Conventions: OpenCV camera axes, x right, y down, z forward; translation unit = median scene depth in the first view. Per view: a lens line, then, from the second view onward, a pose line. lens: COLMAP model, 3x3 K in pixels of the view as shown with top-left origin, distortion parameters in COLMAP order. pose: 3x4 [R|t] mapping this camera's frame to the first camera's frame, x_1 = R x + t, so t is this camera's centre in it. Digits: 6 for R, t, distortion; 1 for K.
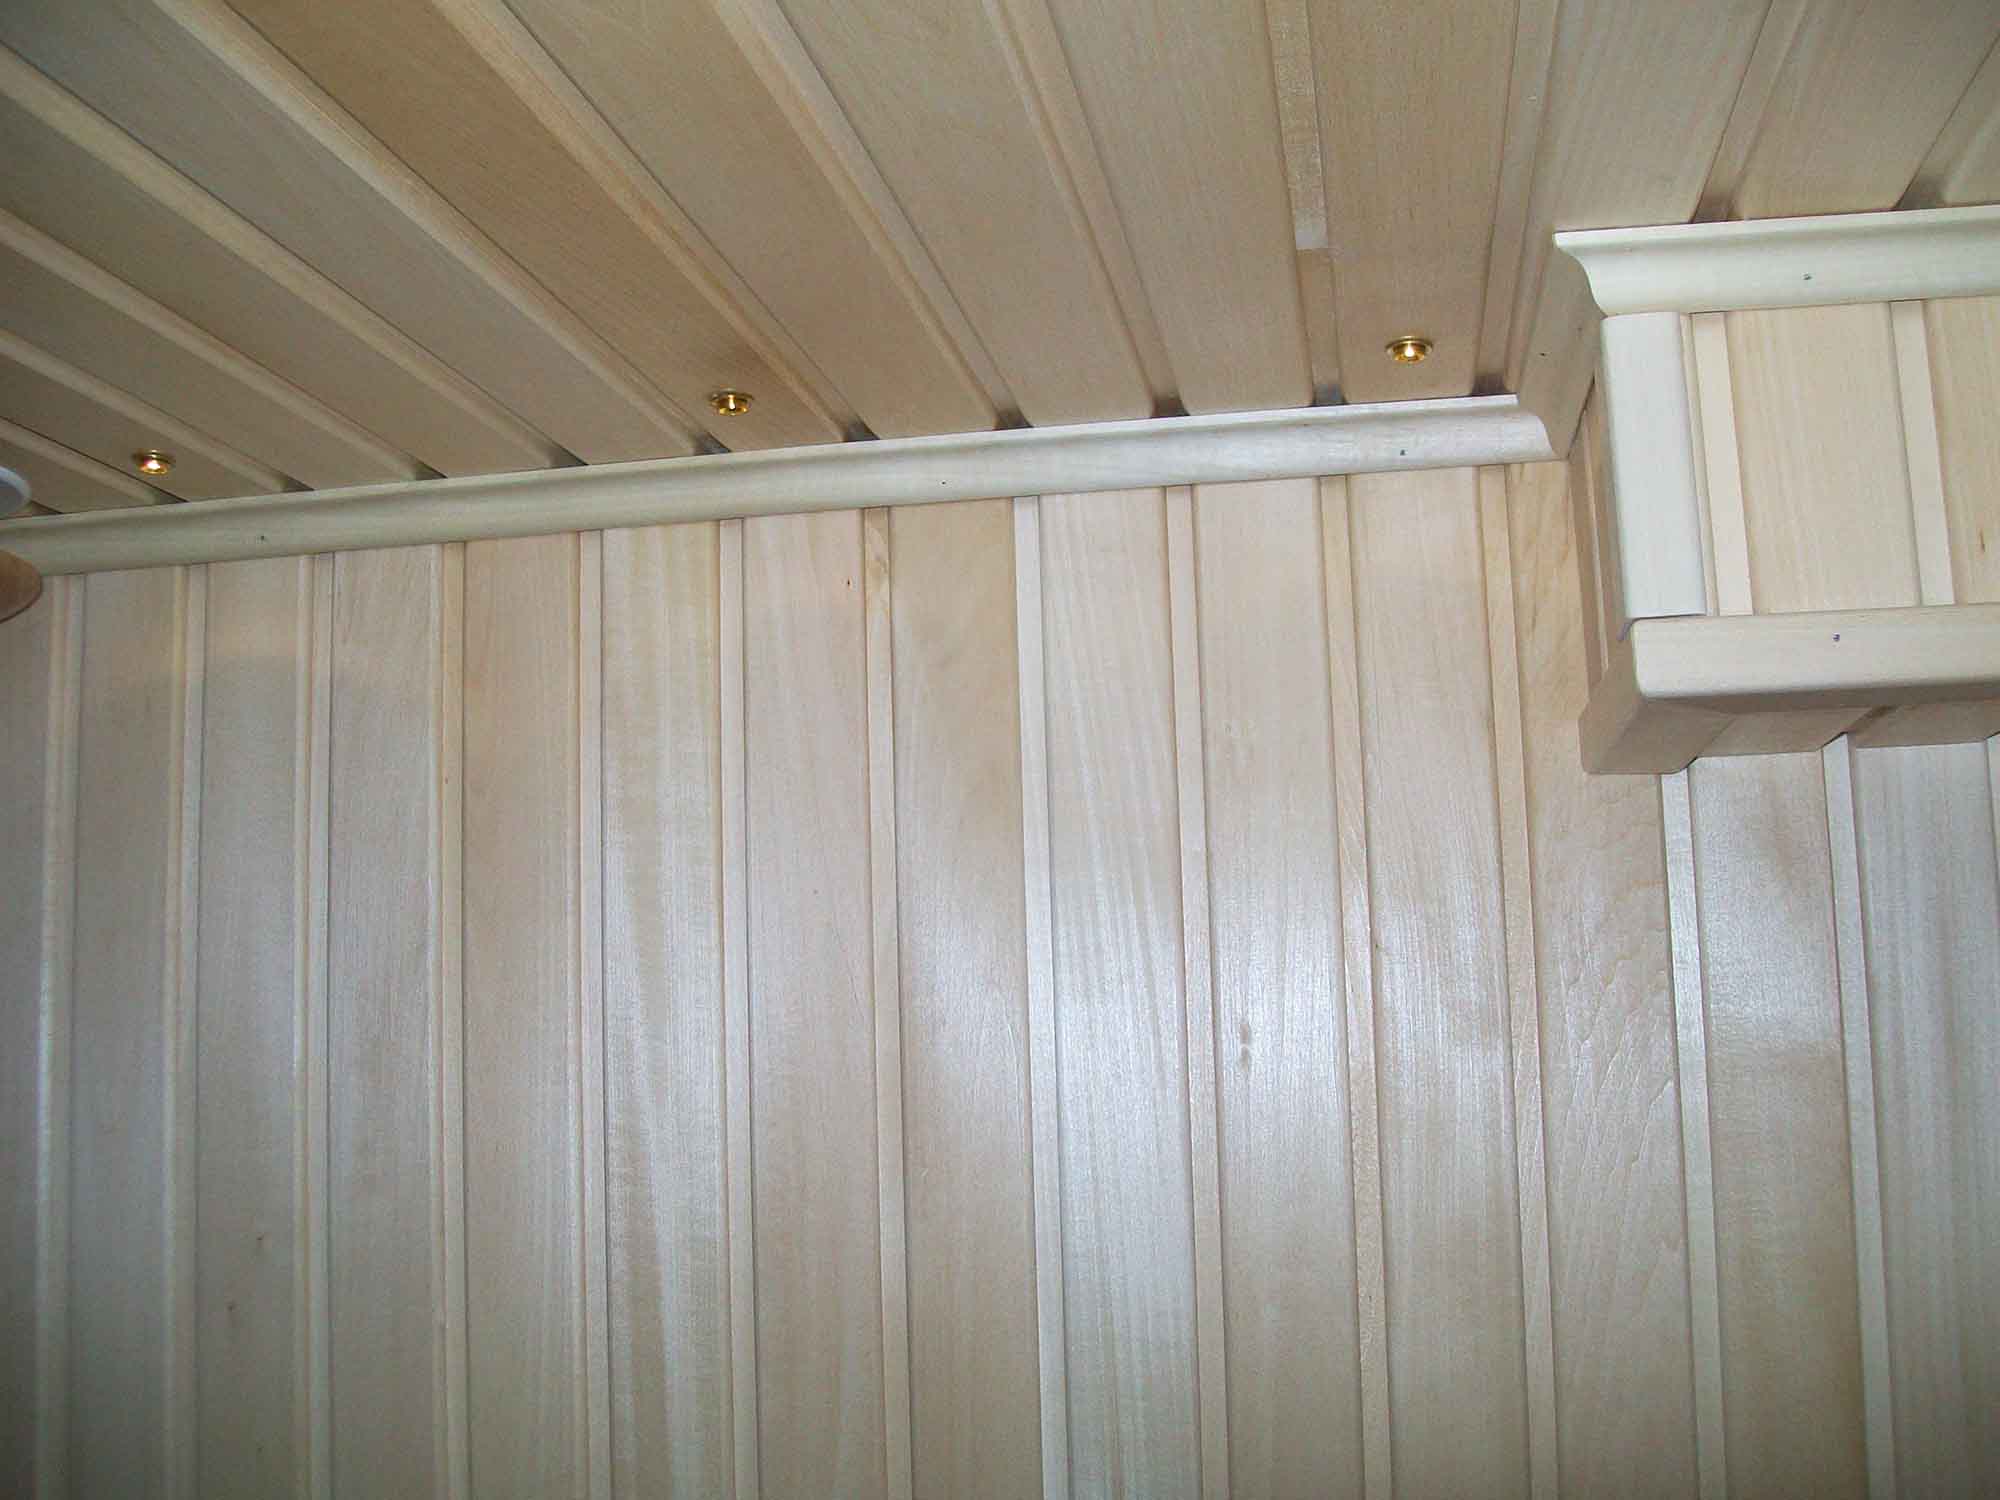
lens RADIAL K [[2213.6, 0, 1000.0], [0, 2213.6, 750.0], [0, 0, 1]] dist [-0.226074, 0.289122]
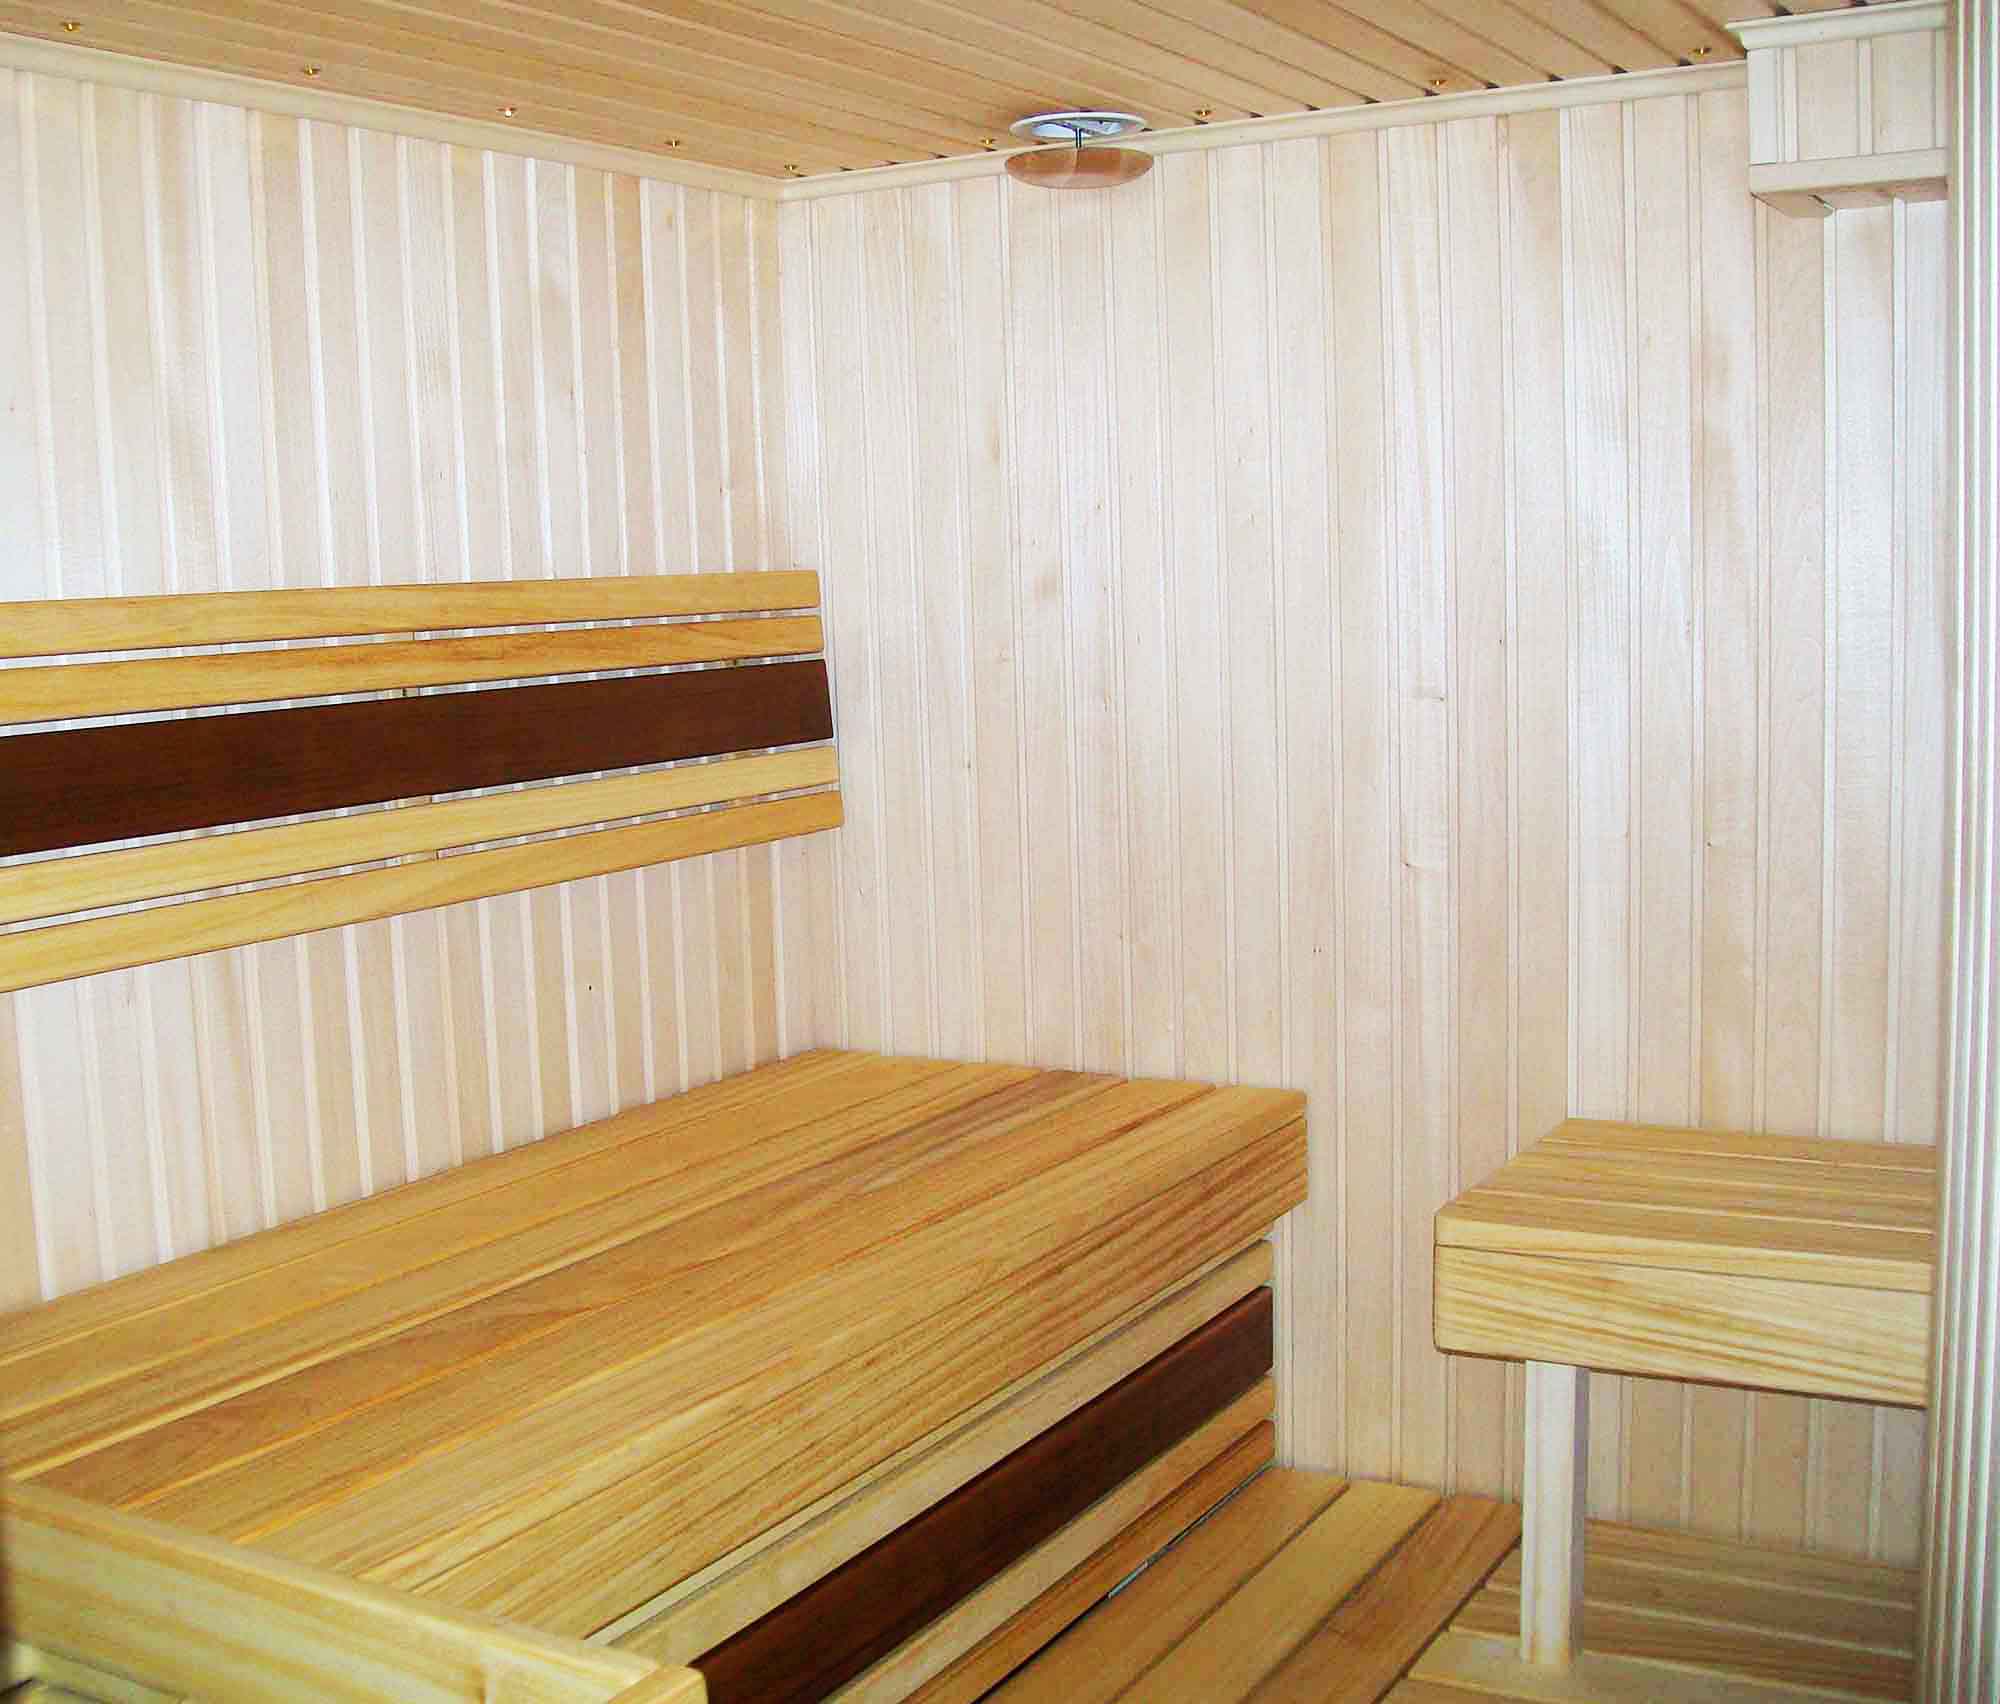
lens RADIAL K [[2334.8, 0, 1000.0], [0, 2334.8, 852.0], [0, 0, 1]] dist [-0.153009, -0.011595]
pose [[0.945936, 0.029259, -0.323030, 0.259223], [0.060153, 0.962822, 0.263355, -0.023998], [0.318726, -0.268548, 0.909008, -1.685531]]
